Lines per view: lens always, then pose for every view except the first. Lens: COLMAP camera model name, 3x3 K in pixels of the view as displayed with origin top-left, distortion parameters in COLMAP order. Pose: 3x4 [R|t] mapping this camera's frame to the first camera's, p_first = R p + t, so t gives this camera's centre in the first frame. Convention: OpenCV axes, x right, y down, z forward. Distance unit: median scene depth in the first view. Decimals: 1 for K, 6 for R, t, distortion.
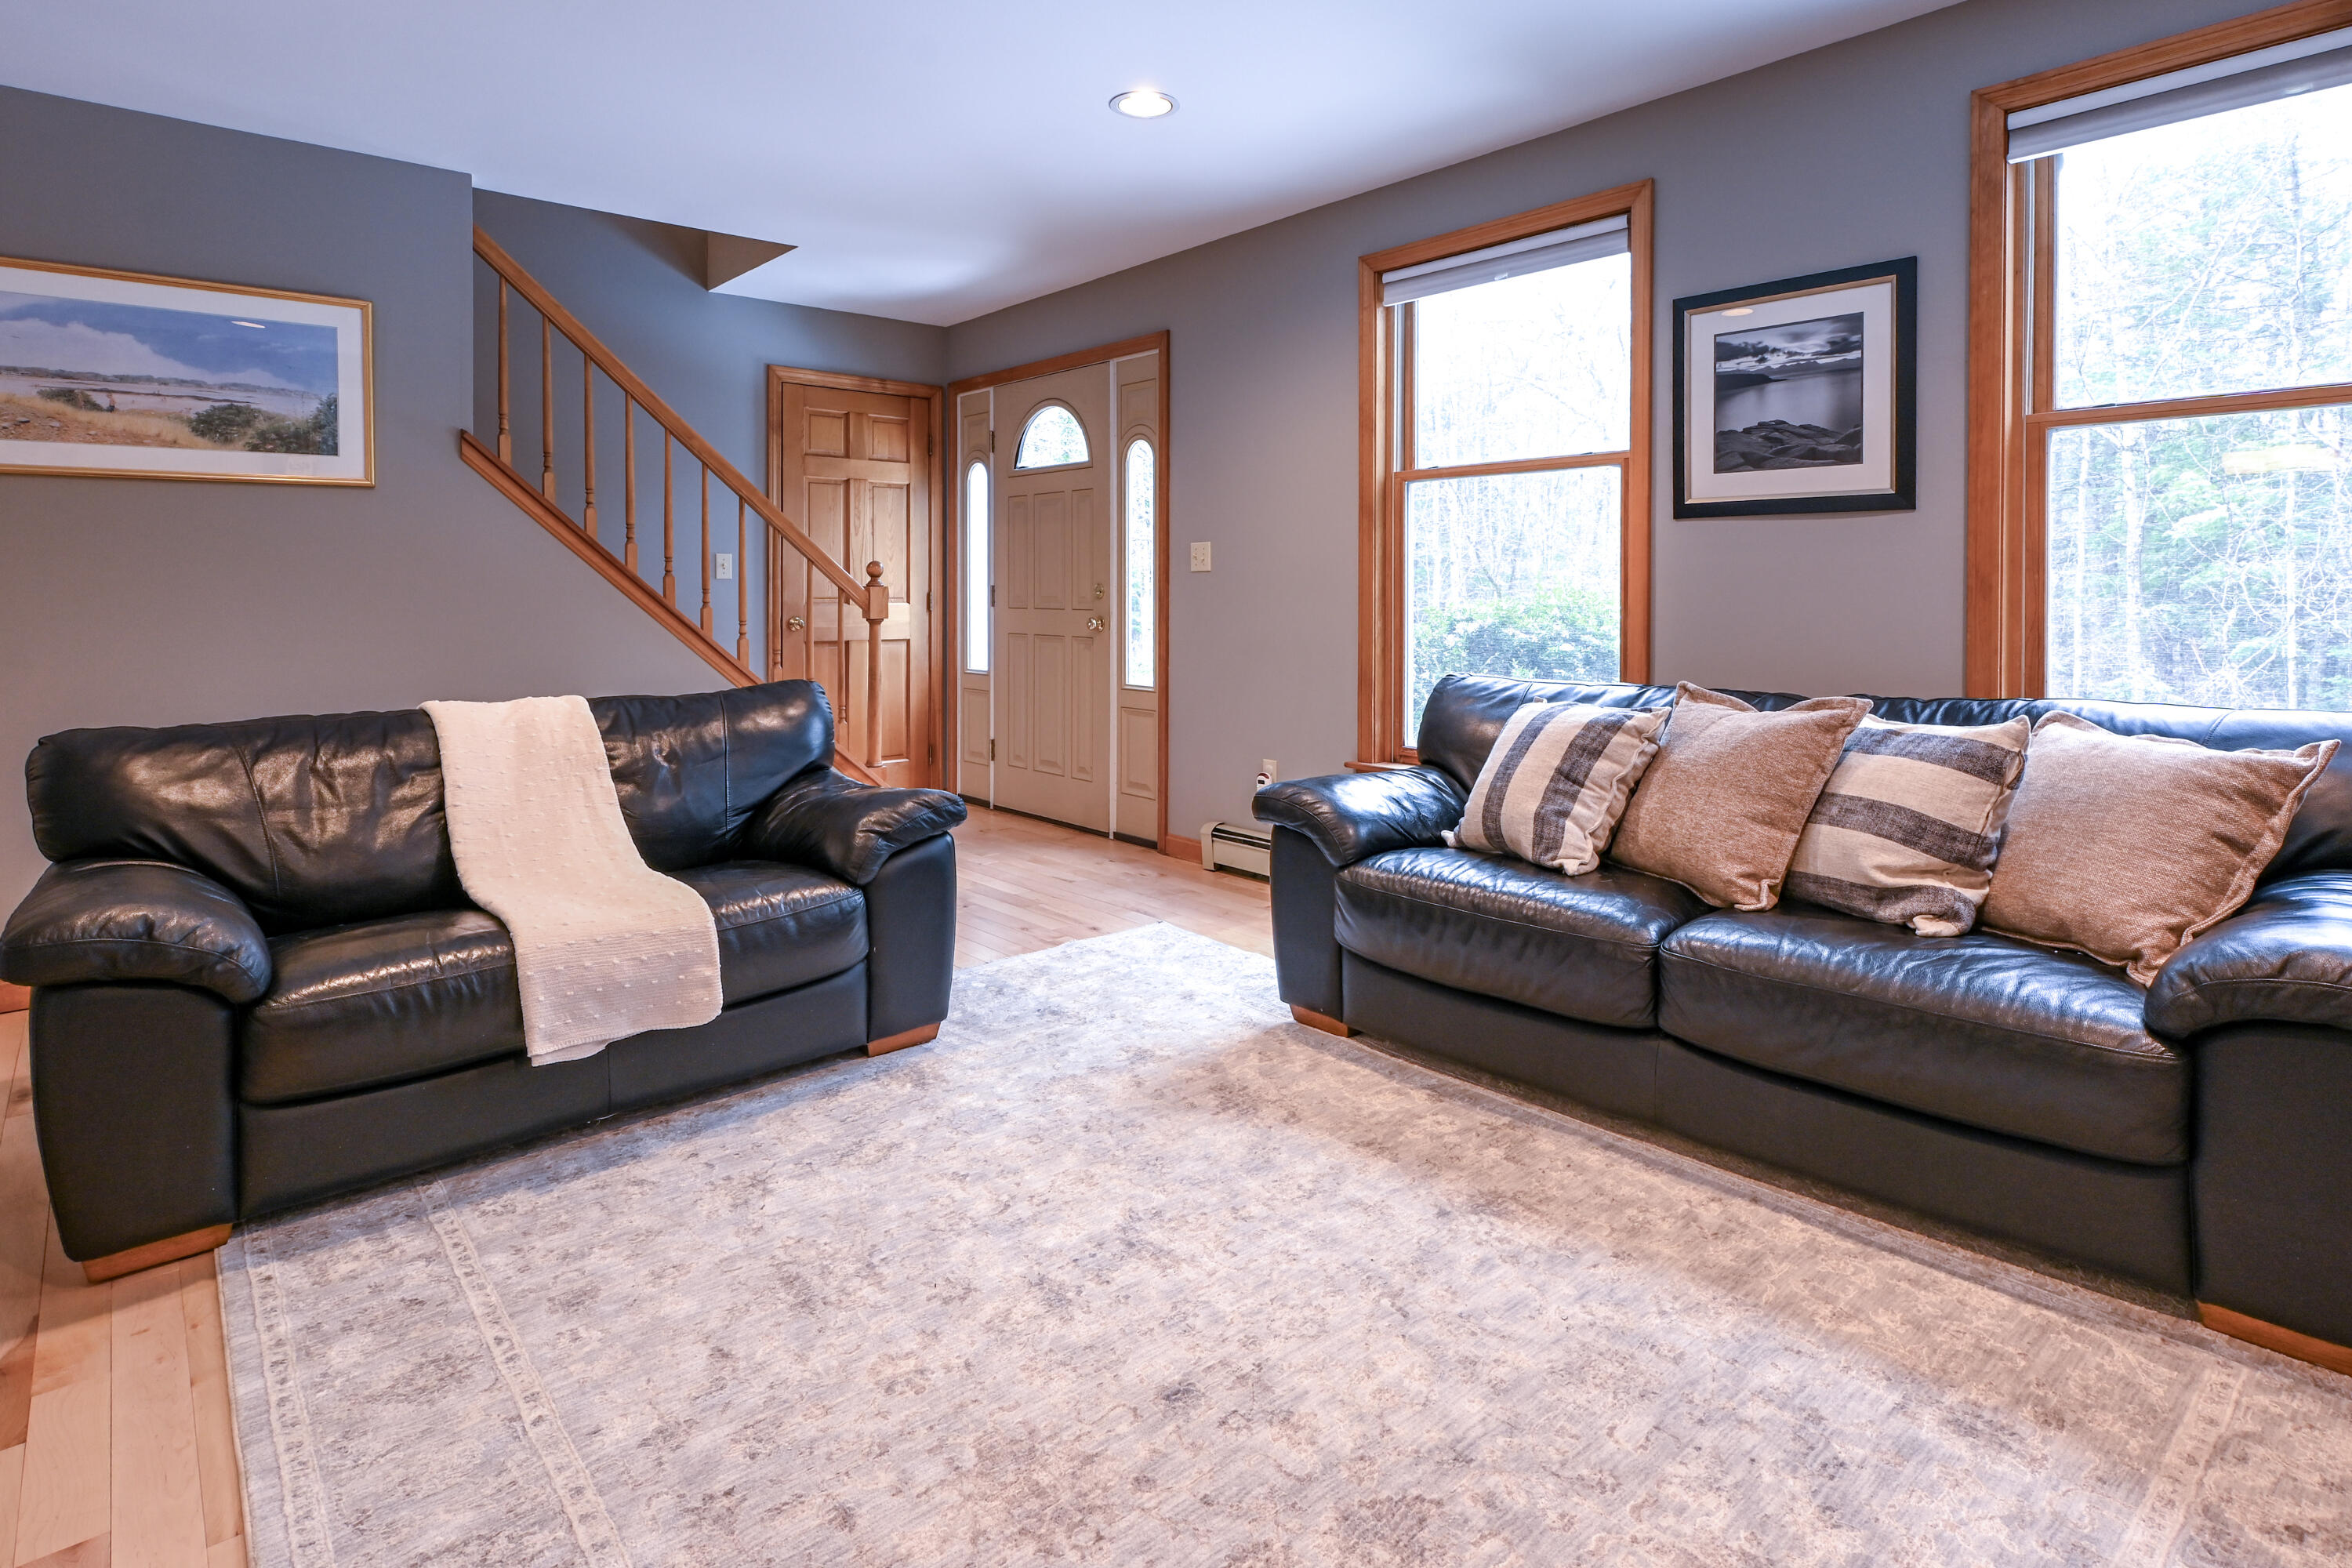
lens RADIAL K [[1231.6, 0, 1053.7], [0, 1231.6, 606.4], [0, 0, 1]] dist [-0.002041, 0.003221]
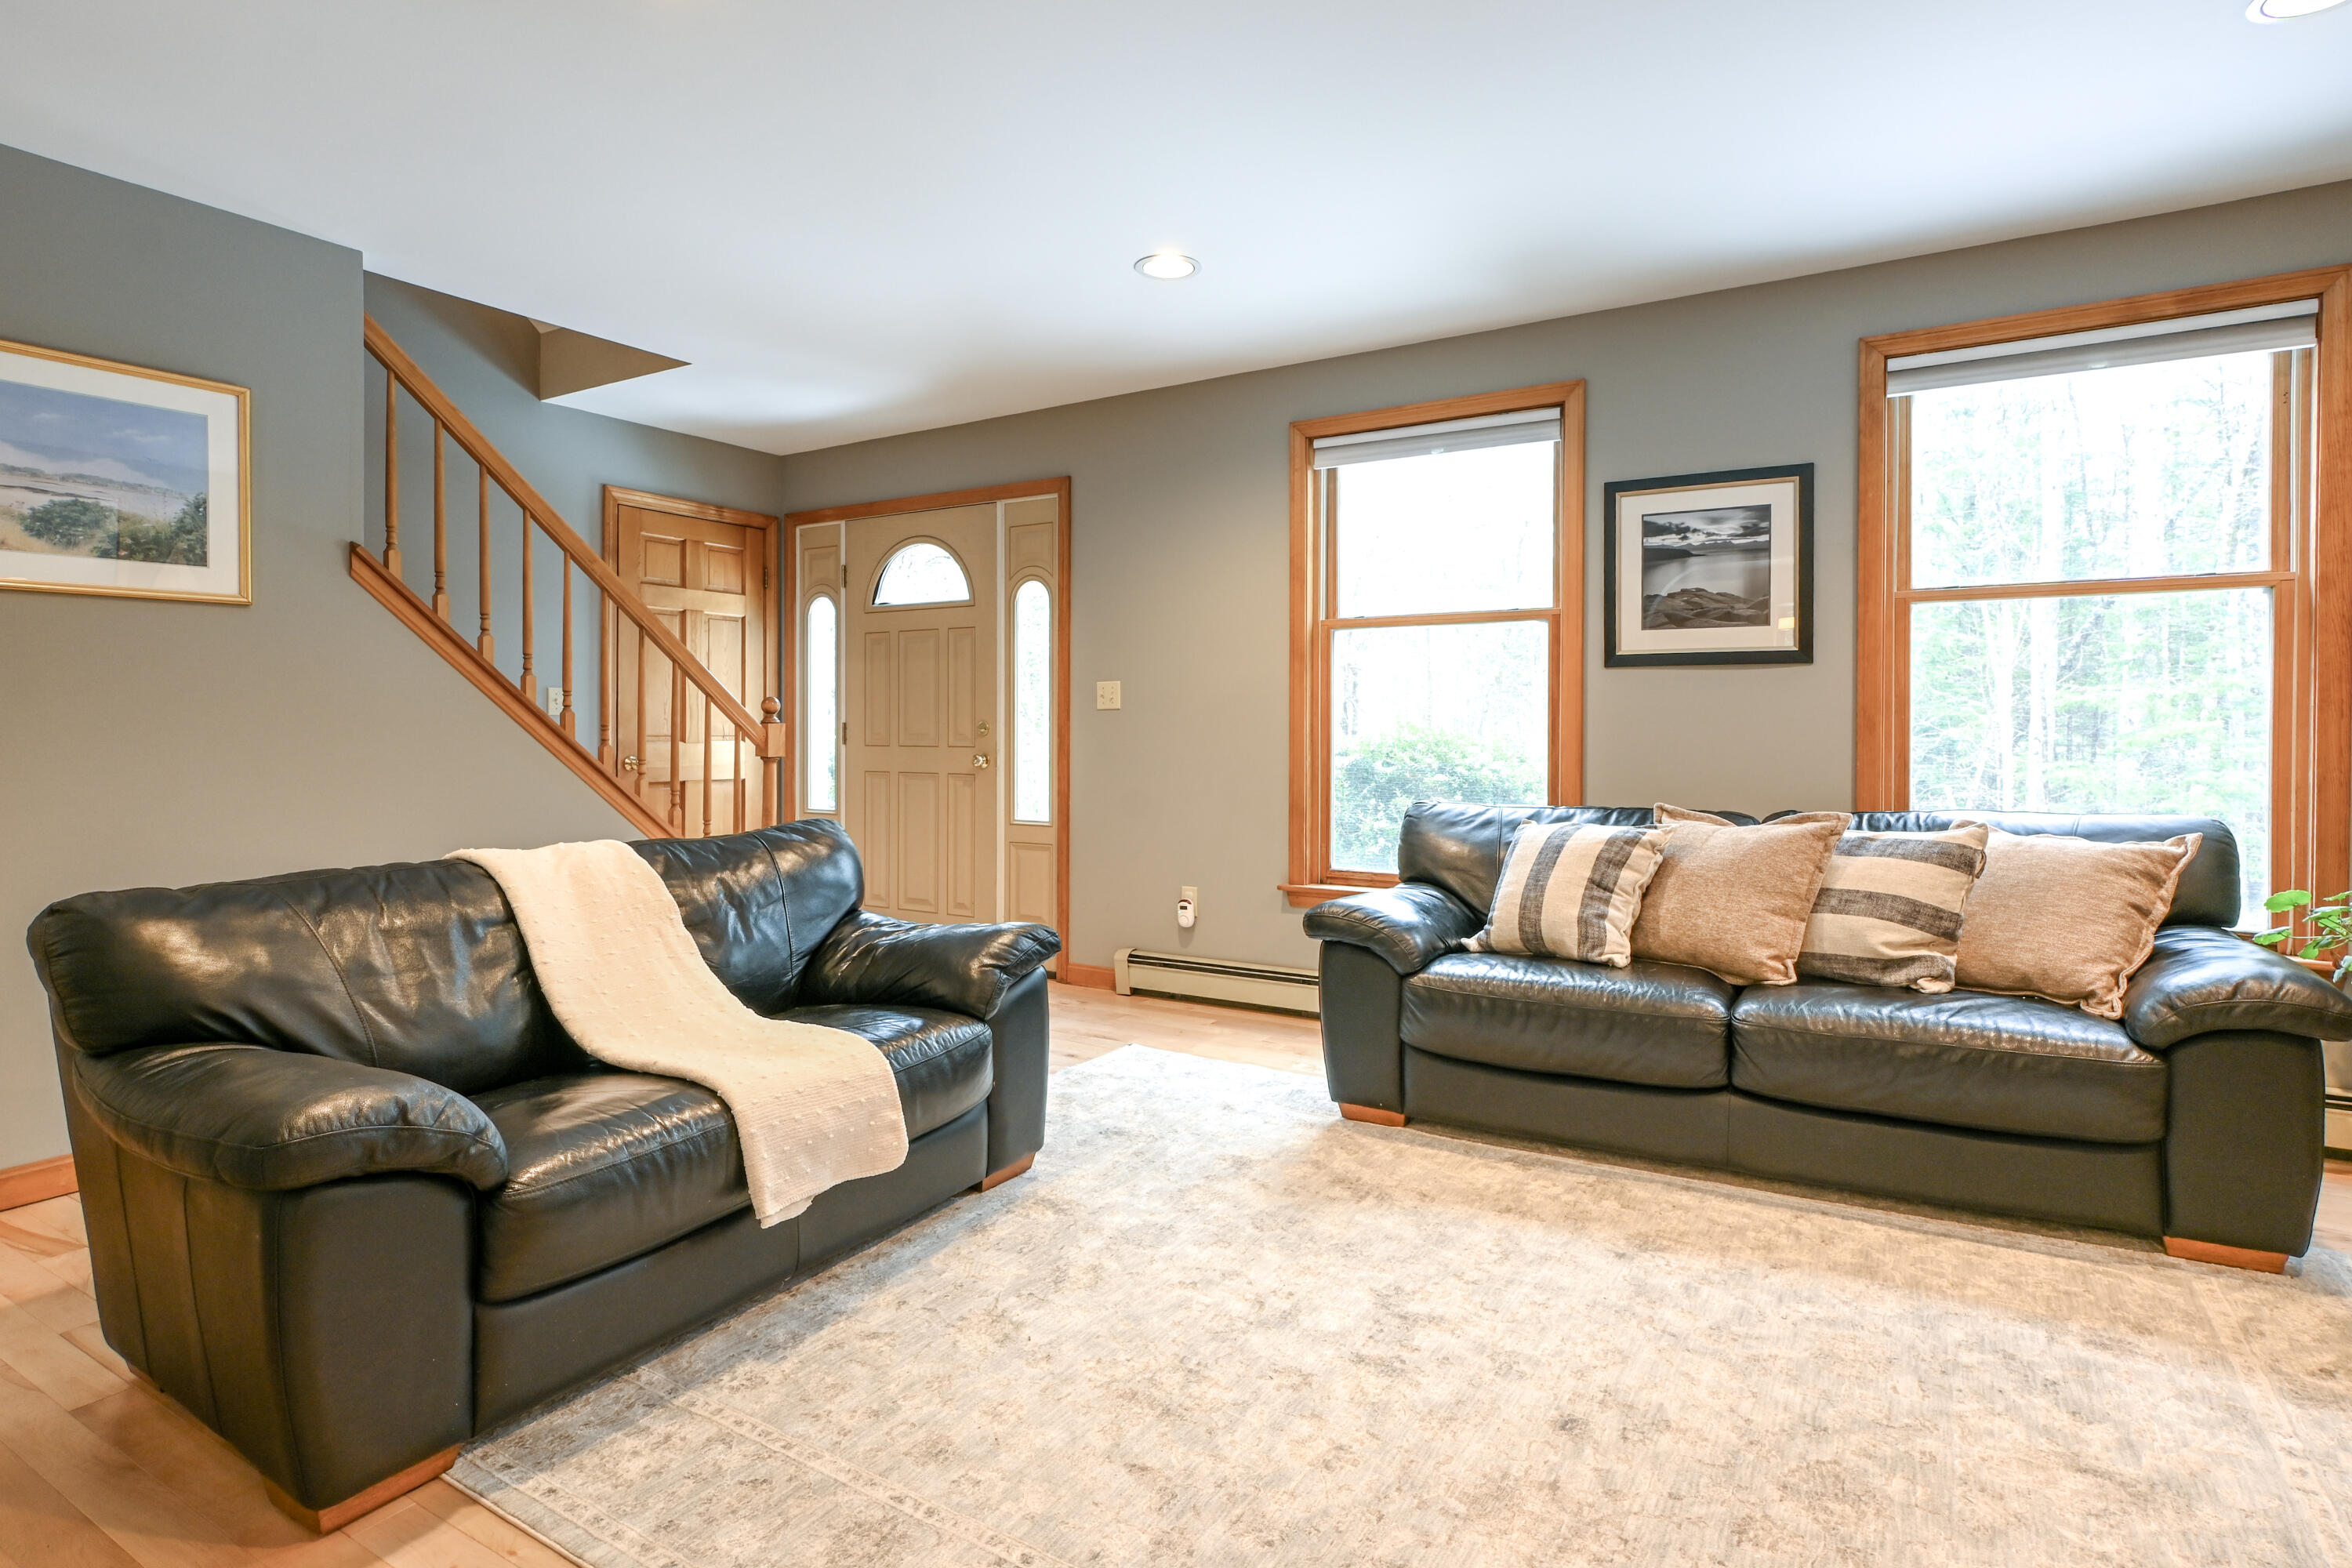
lens RADIAL K [[1231.6, 0, 1067.5], [0, 1231.6, 741.0], [0, 0, 1]] dist [-0.002041, 0.003221]
pose [[0.955029, -0.001425, 0.296509, -0.423115], [0.002514, 0.999991, -0.003289, 0.002867], [-0.296502, 0.003886, 0.955024, 0.023785]]
